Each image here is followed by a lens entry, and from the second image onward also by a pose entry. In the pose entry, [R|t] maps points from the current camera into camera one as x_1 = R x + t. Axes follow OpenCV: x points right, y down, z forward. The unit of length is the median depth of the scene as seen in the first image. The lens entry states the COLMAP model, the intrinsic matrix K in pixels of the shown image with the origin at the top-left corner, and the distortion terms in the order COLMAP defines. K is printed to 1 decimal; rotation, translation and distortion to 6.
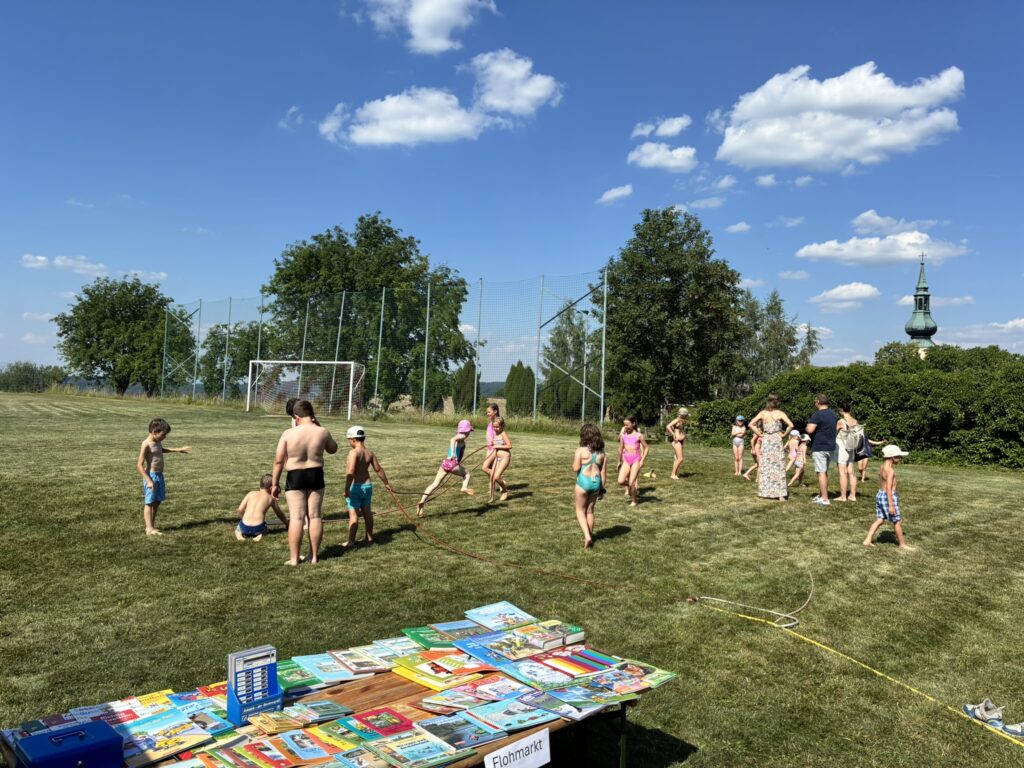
lens RADIAL K [[779.6, 0, 514.2], [0, 779.6, 385.6], [0, 0, 1]] dist [0.055466, -0.042875]
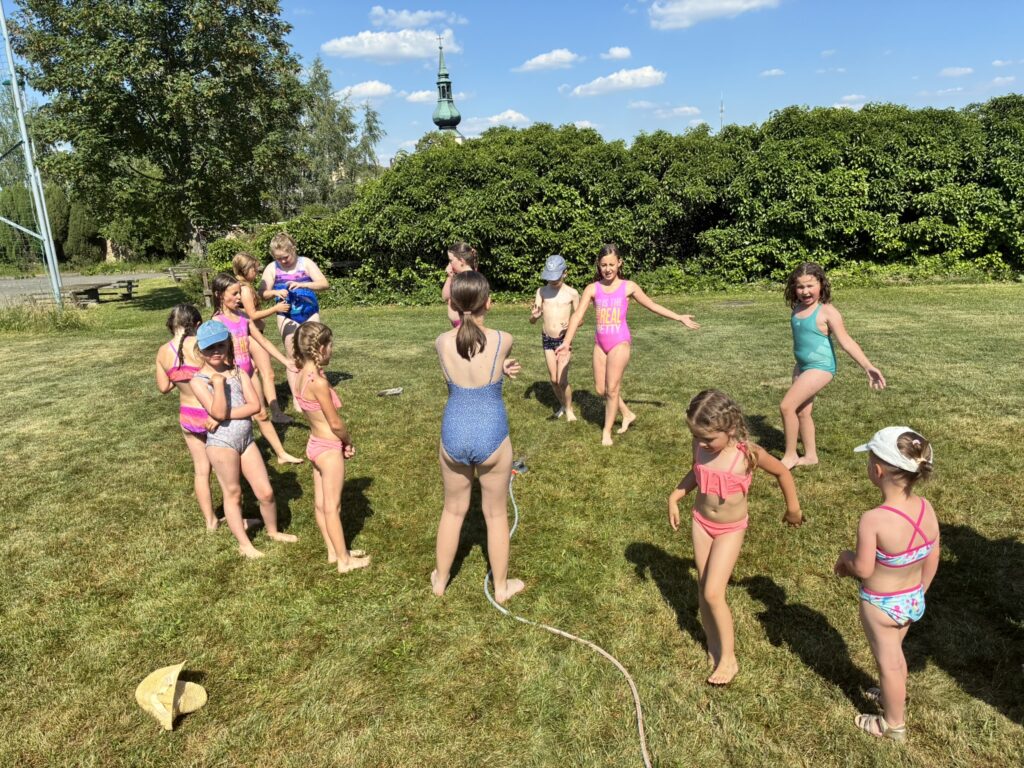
lens RADIAL K [[779.6, 0, 516.7], [0, 779.6, 384.2], [0, 0, 1]] dist [0.055466, -0.042875]
pose [[0.836883, -0.213852, 0.503880, 0.073813], [0.088515, 0.961281, 0.260966, 0.000565], [-0.540178, -0.173797, 0.823409, 0.359234]]
